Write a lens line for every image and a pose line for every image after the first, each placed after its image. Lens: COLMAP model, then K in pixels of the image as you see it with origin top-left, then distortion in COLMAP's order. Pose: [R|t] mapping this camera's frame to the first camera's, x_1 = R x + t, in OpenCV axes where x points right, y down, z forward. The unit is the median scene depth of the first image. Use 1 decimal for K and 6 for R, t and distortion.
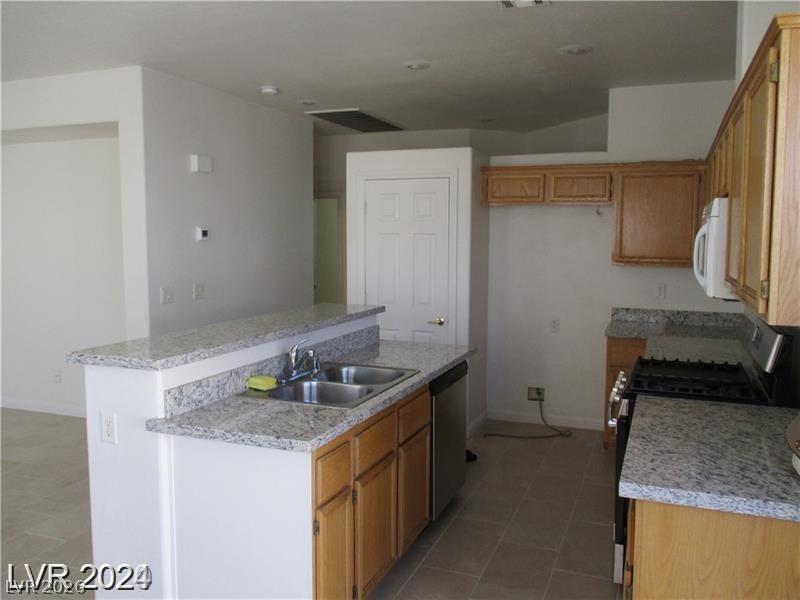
lens RADIAL K [[655.6, 0, 404.4], [0, 655.6, 293.7], [0, 0, 1]] dist [-0.046280, 0.015122]
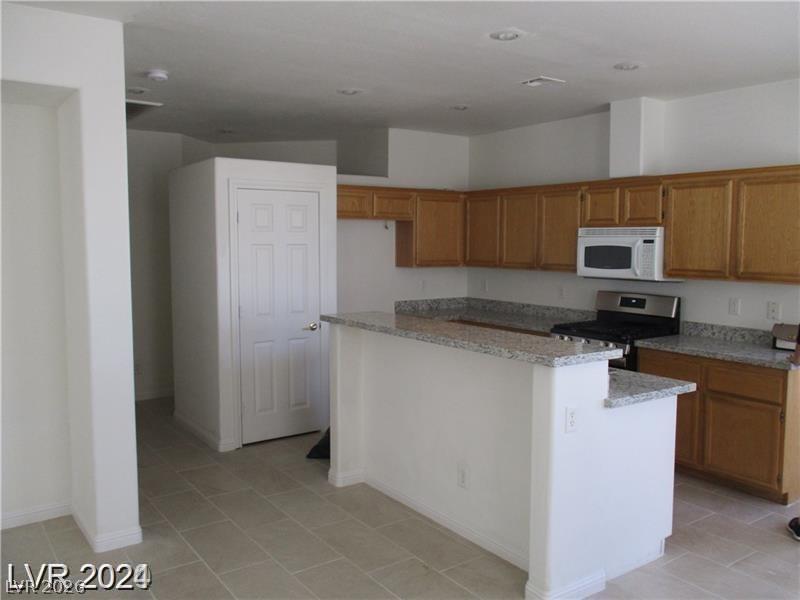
lens RADIAL K [[655.6, 0, 404.0], [0, 655.6, 305.1], [0, 0, 1]] dist [-0.046280, 0.015122]
pose [[0.555272, -0.084066, 0.827409, -0.749002], [0.075498, 0.995866, 0.050515, -0.035768], [-0.828235, 0.034418, 0.559324, 0.284026]]
